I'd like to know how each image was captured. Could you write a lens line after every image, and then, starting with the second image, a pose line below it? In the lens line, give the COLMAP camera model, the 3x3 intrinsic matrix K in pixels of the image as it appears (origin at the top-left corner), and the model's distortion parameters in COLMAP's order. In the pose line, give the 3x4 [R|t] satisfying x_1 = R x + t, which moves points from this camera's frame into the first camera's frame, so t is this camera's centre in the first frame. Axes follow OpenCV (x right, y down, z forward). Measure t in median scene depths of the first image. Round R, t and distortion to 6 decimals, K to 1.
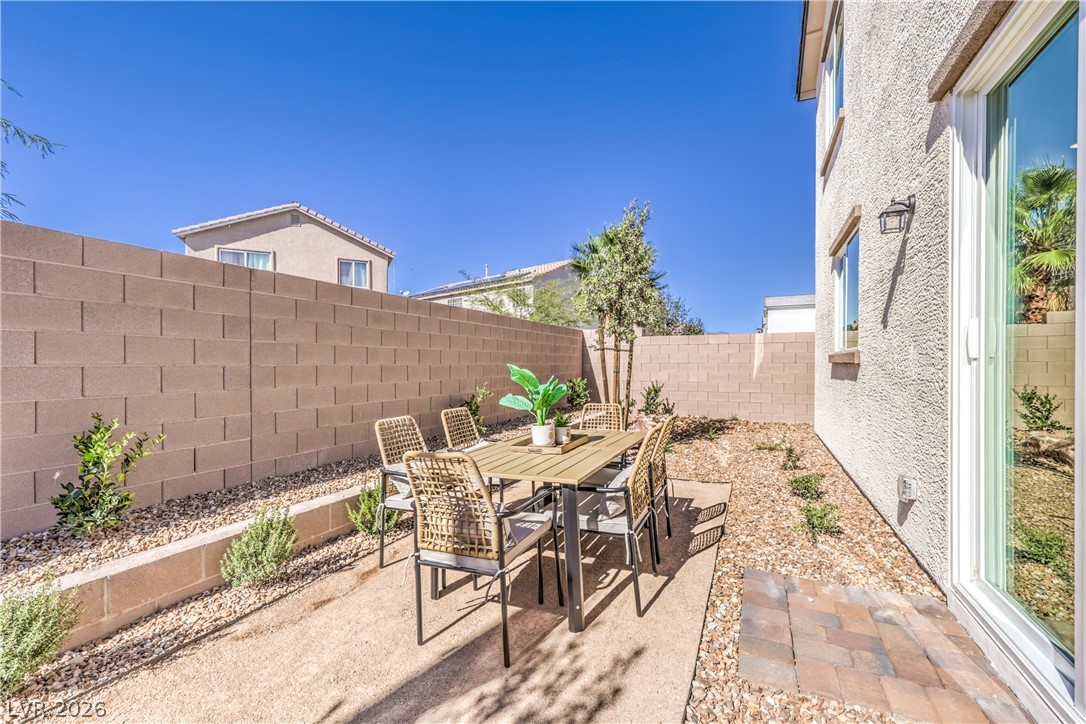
lens RADIAL K [[445.9, 0, 547.9], [0, 445.9, 363.8], [0, 0, 1]] dist [-0.000025, -0.000020]
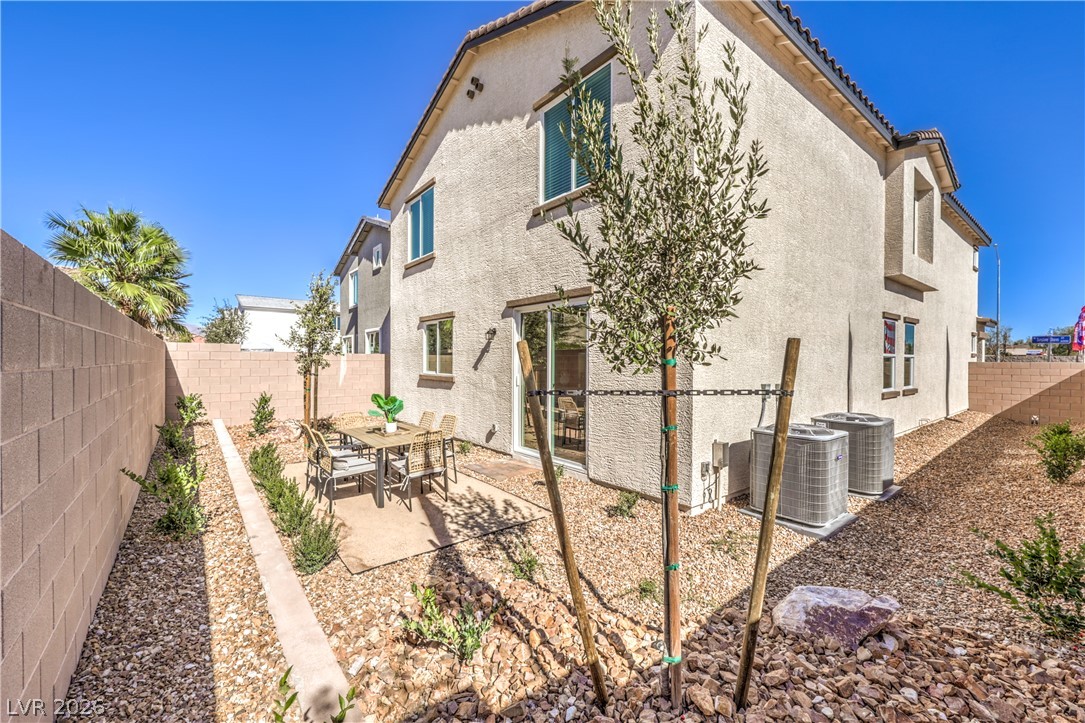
lens RADIAL K [[445.5, 0, 547.4], [0, 445.5, 363.3], [0, 0, 1]] dist [-0.000025, -0.000020]
pose [[0.435345, -0.005157, 0.900249, -0.574656], [-0.003597, 0.999966, 0.007468, -0.057646], [-0.900257, -0.006489, 0.435311, -0.202478]]
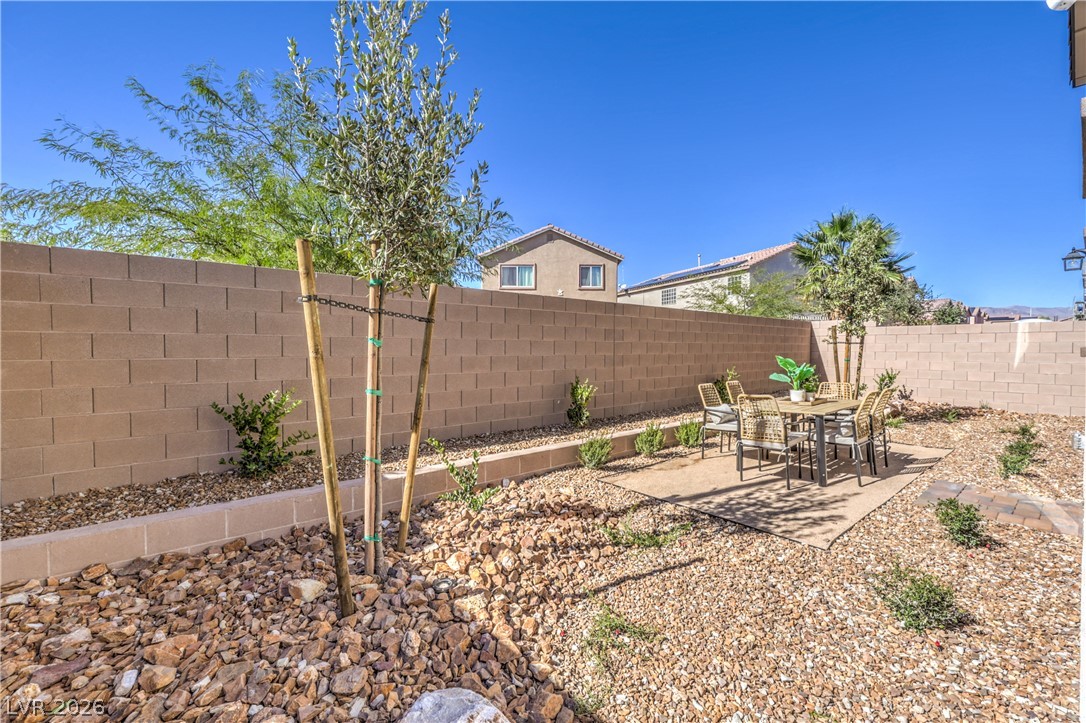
lens RADIAL K [[438.0, 0, 545.7], [0, 438.0, 357.4], [0, 0, 1]] dist [0.000751, -0.000237]
pose [[0.901003, 0.011478, -0.433660, -0.059739], [-0.002375, 0.999765, 0.021527, -0.011178], [0.433806, -0.018366, 0.900819, -0.374143]]
